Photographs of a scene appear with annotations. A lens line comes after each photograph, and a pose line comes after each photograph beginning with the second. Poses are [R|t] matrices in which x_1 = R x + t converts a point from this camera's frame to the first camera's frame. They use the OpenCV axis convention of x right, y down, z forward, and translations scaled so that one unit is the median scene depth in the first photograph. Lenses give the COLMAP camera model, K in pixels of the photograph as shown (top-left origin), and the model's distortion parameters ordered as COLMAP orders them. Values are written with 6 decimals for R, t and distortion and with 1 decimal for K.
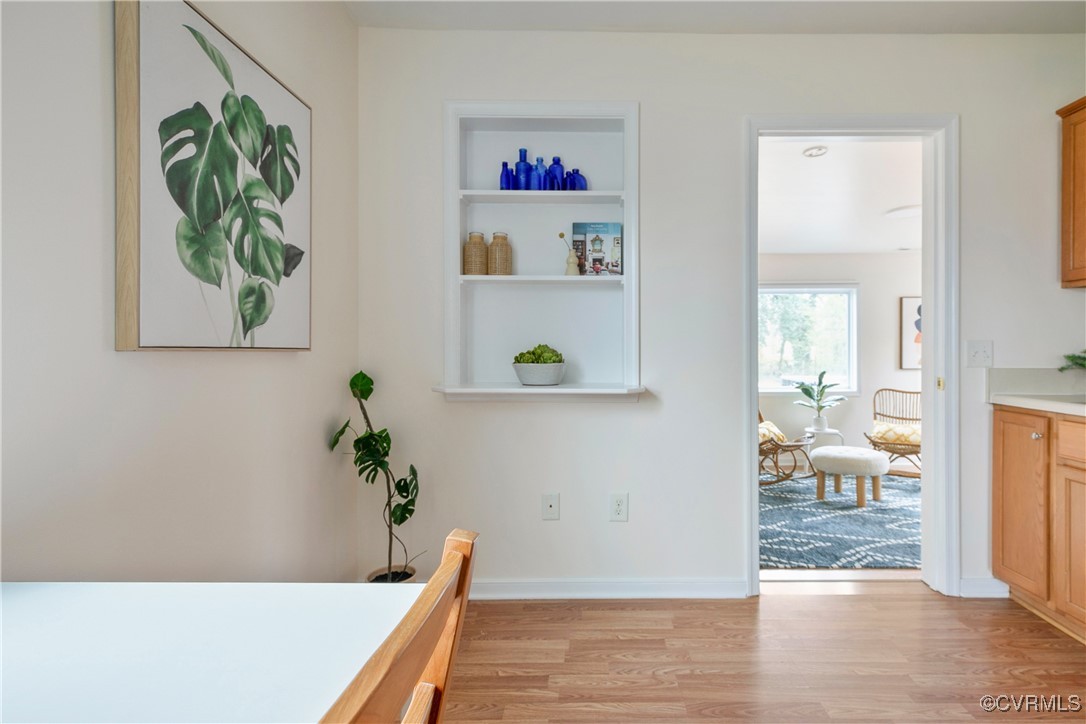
lens RADIAL K [[521.5, 0, 593.5], [0, 521.5, 351.3], [0, 0, 1]] dist [0.009563, 0.000311]
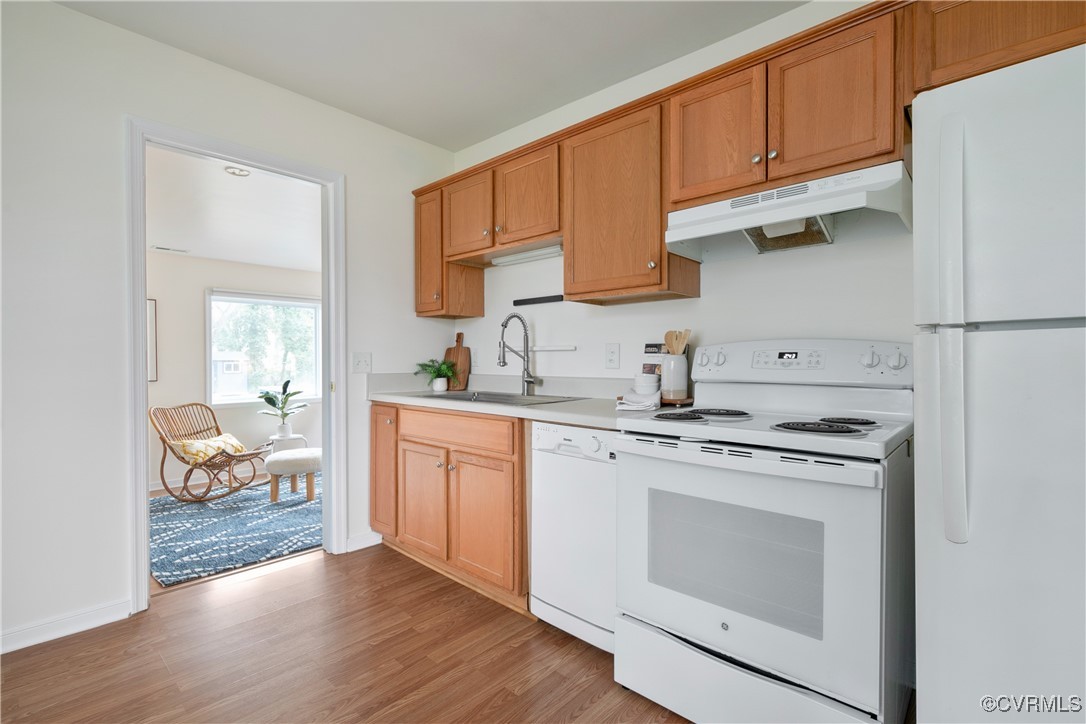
lens RADIAL K [[502.3, 0, 550.7], [0, 502.3, 364.4], [0, 0, 1]] dist [0.001661, 0.000046]
pose [[0.677787, -0.005407, 0.735238, 0.135597], [0.001624, 0.999982, 0.005857, 0.002474], [-0.735256, -0.002776, 0.677784, -0.191385]]
